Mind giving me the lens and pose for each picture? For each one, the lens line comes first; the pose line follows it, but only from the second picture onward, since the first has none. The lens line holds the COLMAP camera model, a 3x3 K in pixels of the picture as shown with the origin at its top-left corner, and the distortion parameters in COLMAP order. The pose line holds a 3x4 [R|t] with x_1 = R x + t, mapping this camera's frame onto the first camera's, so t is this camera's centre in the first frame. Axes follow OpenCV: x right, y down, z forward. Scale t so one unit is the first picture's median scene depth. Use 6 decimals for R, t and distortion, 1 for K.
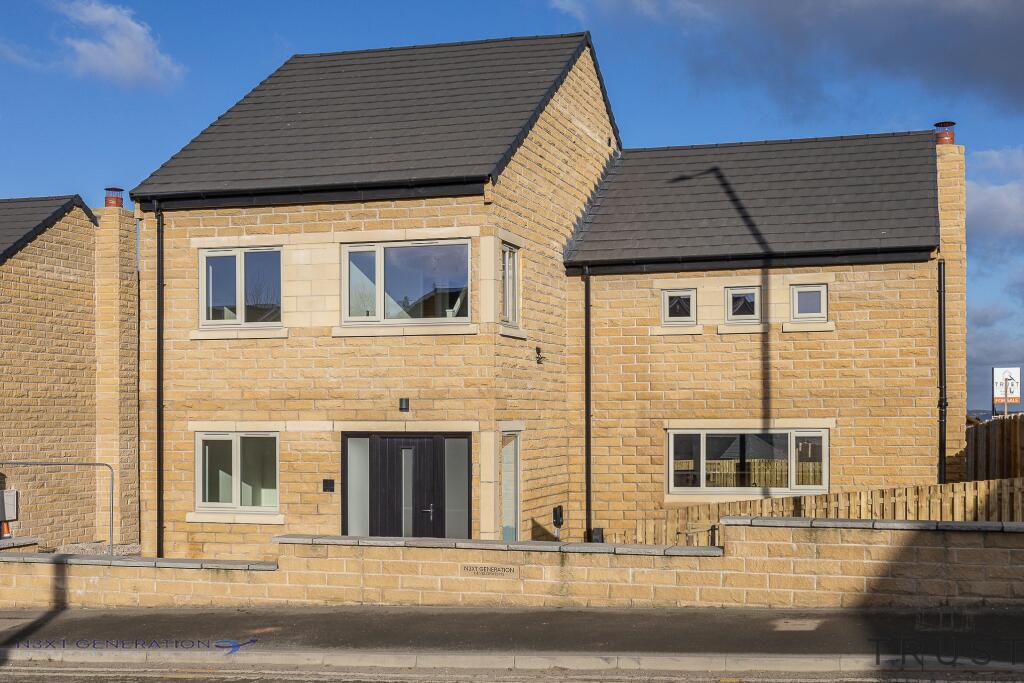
lens RADIAL K [[1251.7, 0, 588.8], [0, 1251.7, 345.2], [0, 0, 1]] dist [-0.036729, 0.007782]
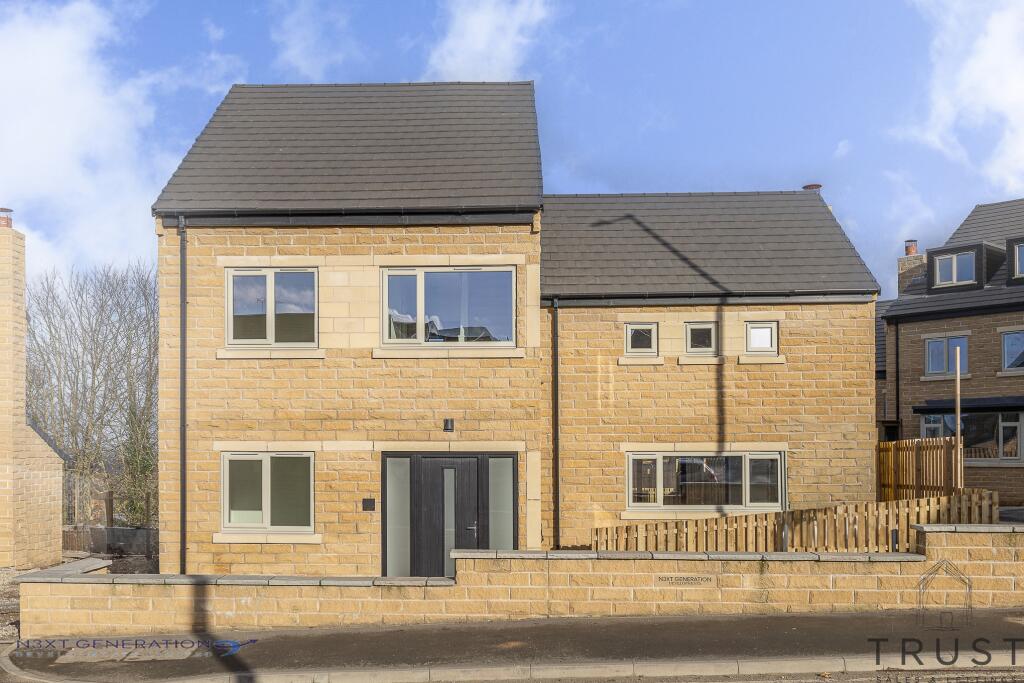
lens RADIAL K [[1115.1, 0, 420.9], [0, 1115.1, 395.4], [0, 0, 1]] dist [-0.020841, -0.005141]
pose [[0.981027, 0.013202, 0.193419, -0.334569], [-0.014076, 0.999896, 0.003145, 0.019641], [-0.193357, -0.005808, 0.981111, 0.099812]]
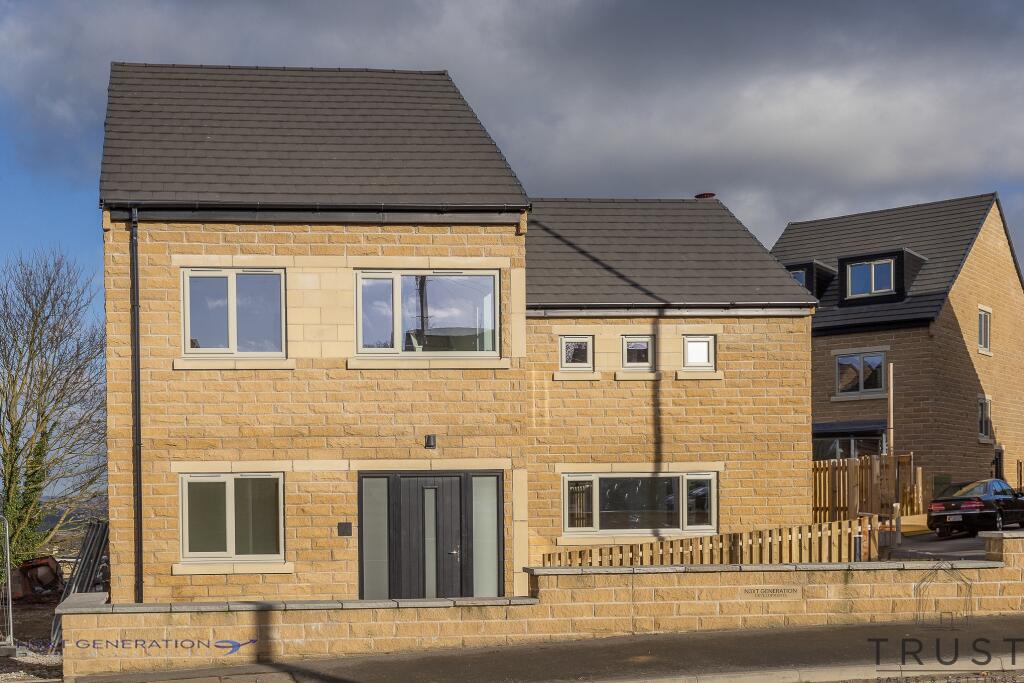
lens RADIAL K [[1257.1, 0, 261.6], [0, 1257.1, 476.4], [0, 0, 1]] dist [-0.014730, 0.005629]
pose [[0.942921, -0.002348, 0.333009, -0.564143], [-0.010048, 0.999319, 0.035496, 0.039488], [-0.332866, -0.036816, 0.942255, 0.135907]]
